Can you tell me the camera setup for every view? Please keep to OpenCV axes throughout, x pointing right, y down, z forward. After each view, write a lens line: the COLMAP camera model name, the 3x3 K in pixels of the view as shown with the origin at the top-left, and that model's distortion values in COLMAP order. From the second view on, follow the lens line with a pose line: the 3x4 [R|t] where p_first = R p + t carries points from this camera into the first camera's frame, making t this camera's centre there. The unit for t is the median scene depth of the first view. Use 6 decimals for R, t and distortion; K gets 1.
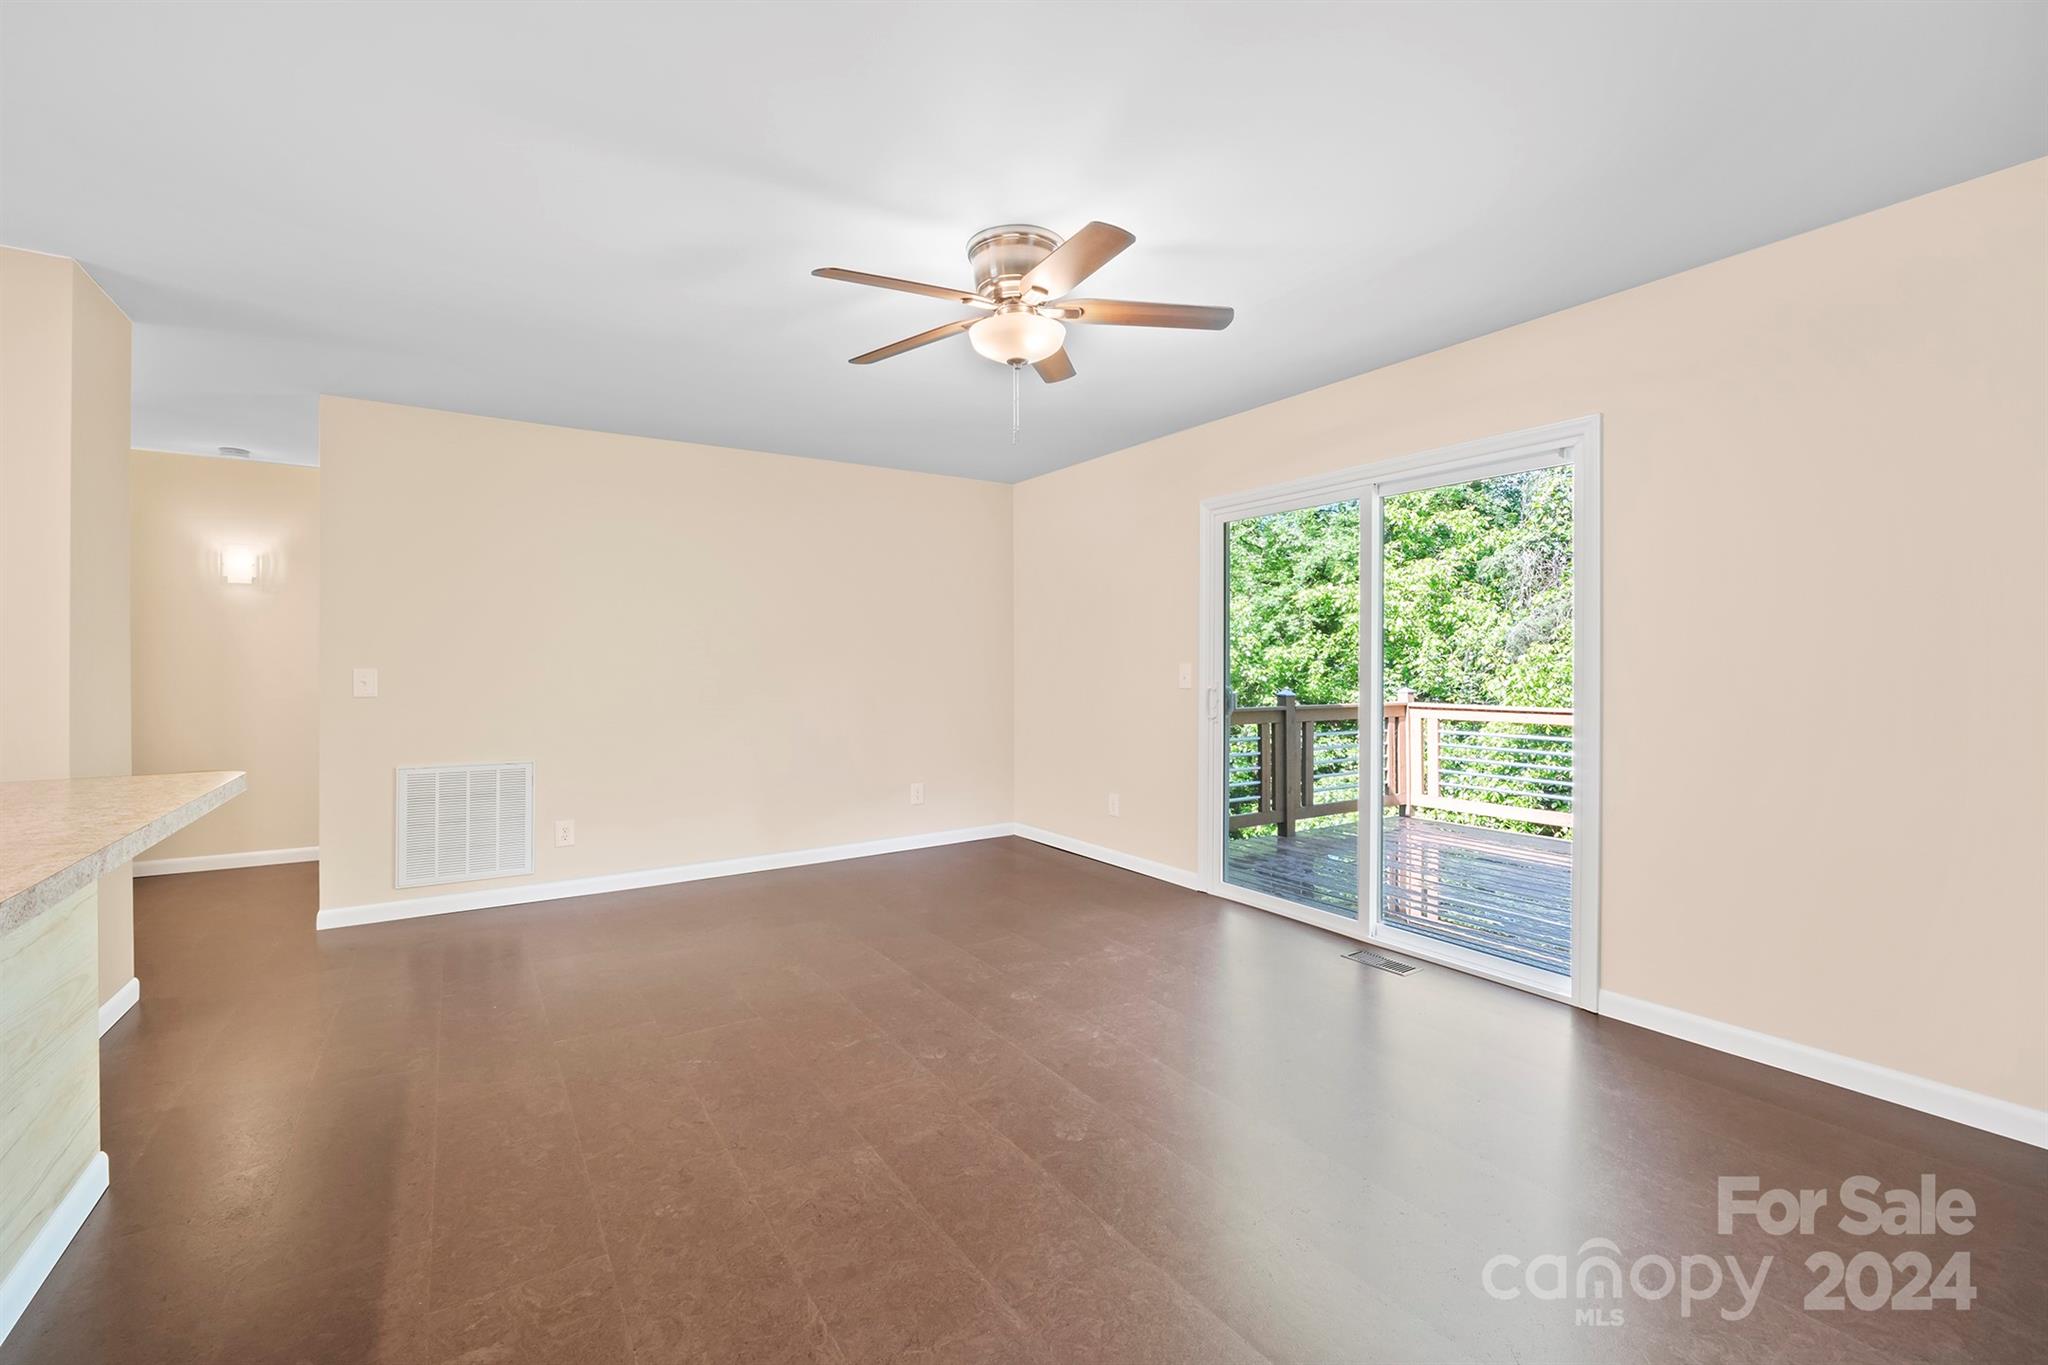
lens RADIAL K [[861.9, 0, 1021.4], [0, 861.9, 665.4], [0, 0, 1]] dist [-0.006167, -0.000708]
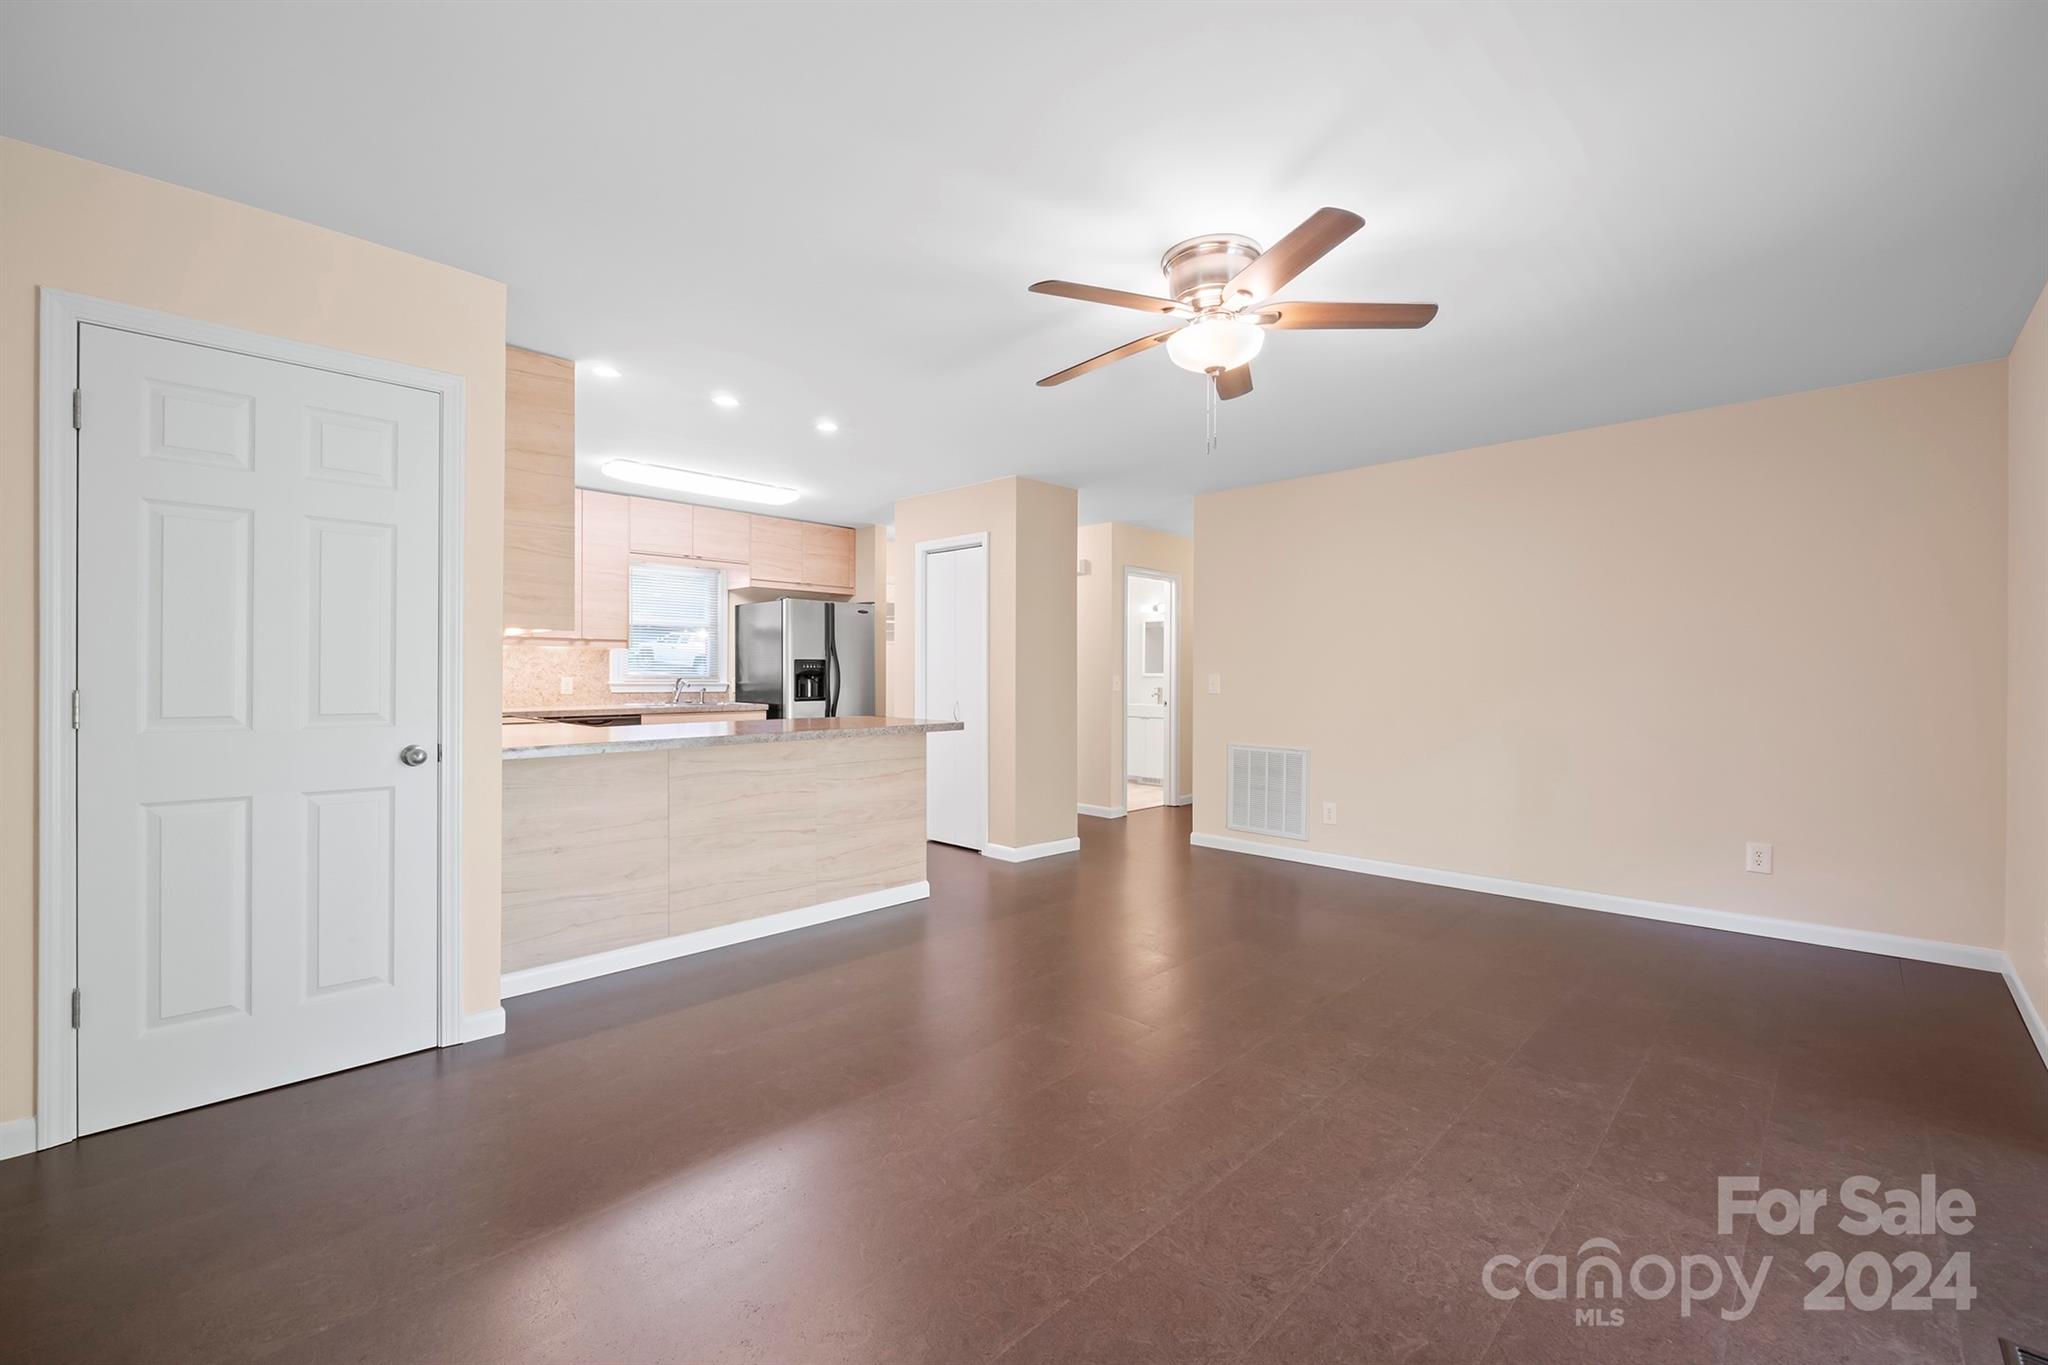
lens RADIAL K [[861.9, 0, 1019.6], [0, 861.9, 683.7], [0, 0, 1]] dist [-0.006167, -0.000708]
pose [[0.201792, 0.014346, -0.979323, 0.568147], [-0.002263, 0.999897, 0.014181, -0.000851], [0.979426, -0.000645, 0.201804, 0.348354]]
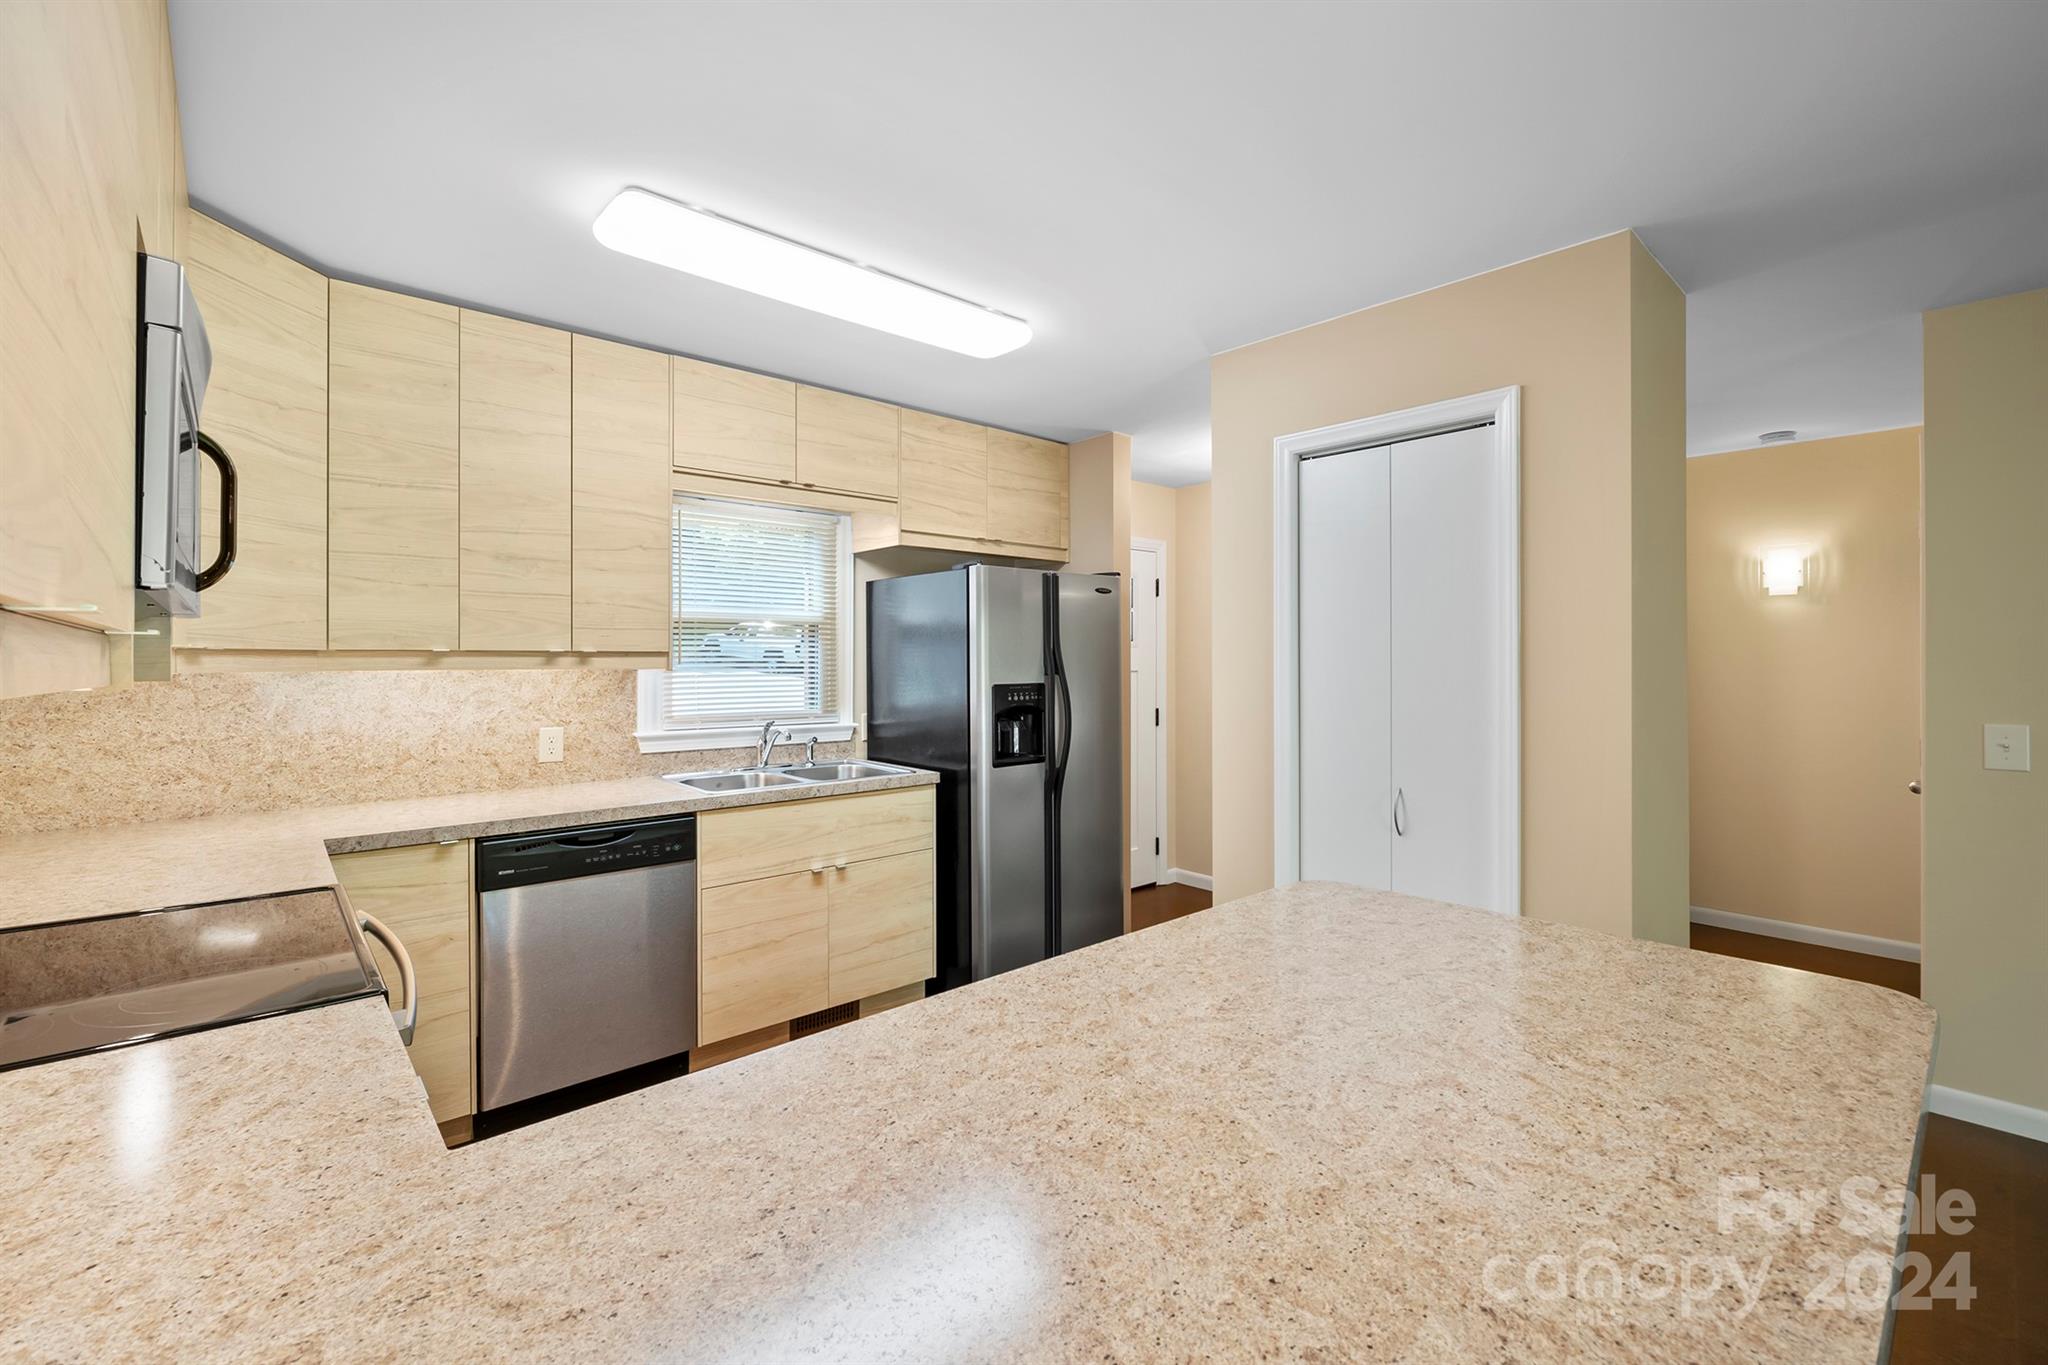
lens RADIAL K [[861.9, 0, 1019.7], [0, 861.9, 667.2], [0, 0, 1]] dist [-0.006167, -0.000708]
pose [[0.138703, 0.009829, -0.990285, -0.228919], [0.004706, 0.999933, 0.010584, -0.044593], [0.990323, -0.006129, 0.138648, 0.184231]]
